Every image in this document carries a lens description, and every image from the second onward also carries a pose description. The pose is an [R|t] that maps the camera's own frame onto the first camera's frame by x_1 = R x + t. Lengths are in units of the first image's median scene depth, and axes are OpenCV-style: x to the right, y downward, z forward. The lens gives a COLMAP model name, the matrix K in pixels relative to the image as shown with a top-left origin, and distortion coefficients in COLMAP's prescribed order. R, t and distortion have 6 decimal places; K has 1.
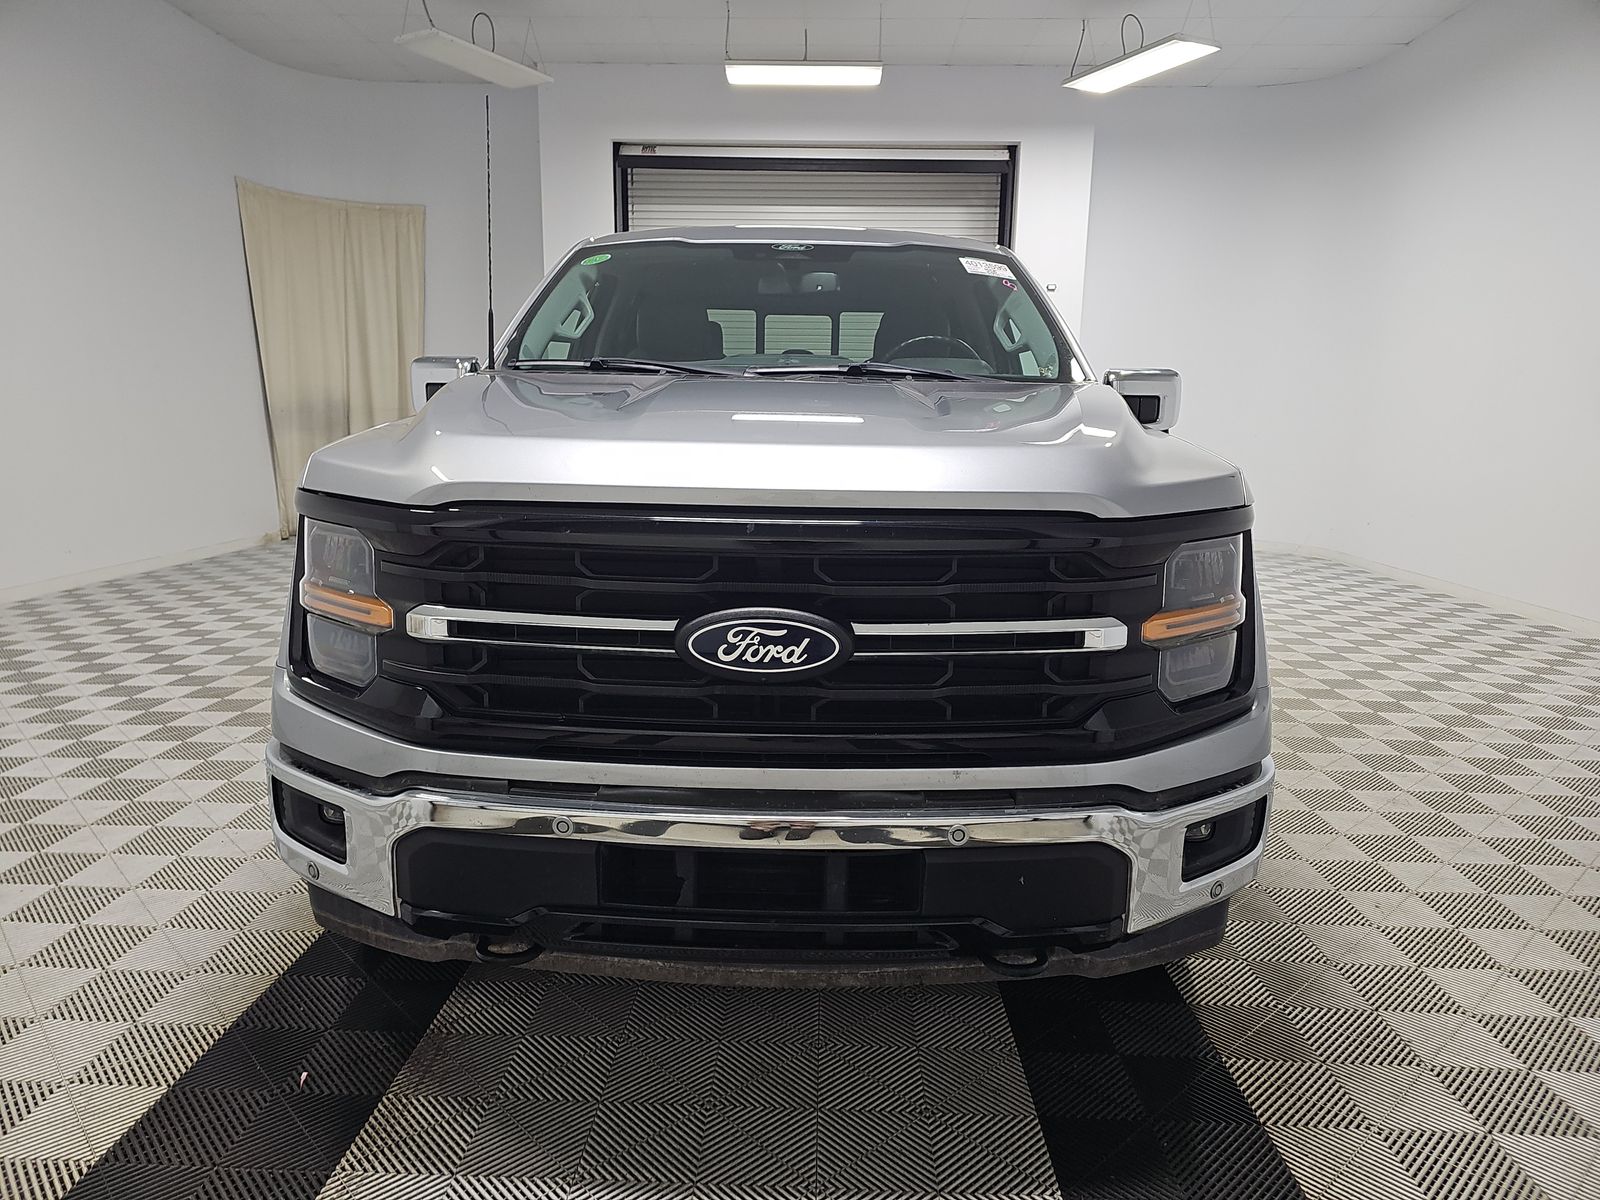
lens RADIAL K [[1038.7, 0, 806.6], [0, 1038.7, 598.6], [0, 0, 1]] dist [0.051941, -0.032420]
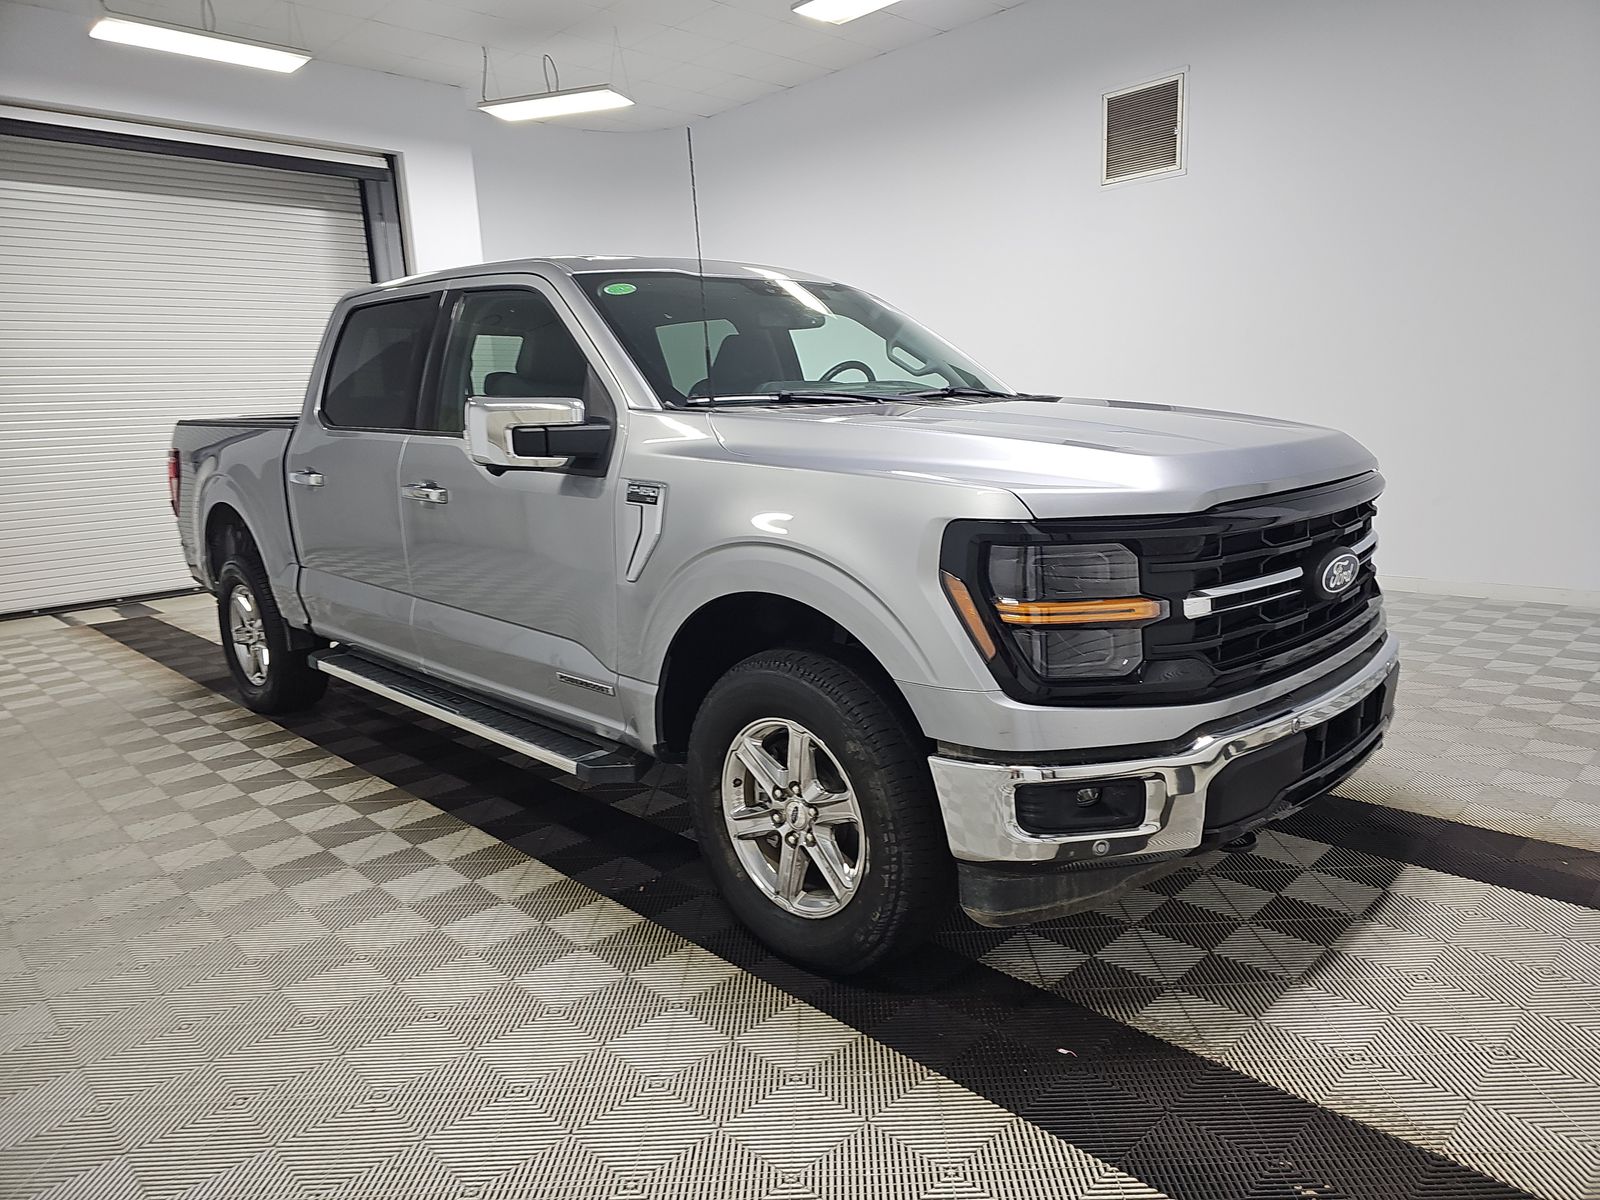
lens RADIAL K [[1038.7, 0, 806.6], [0, 1038.7, 598.6], [0, 0, 1]] dist [0.051941, -0.032420]
pose [[0.691741, -0.174022, 0.700864, -0.341335], [0.178949, 0.981568, 0.067101, -0.033383], [-0.699622, 0.079002, 0.710132, 0.092504]]
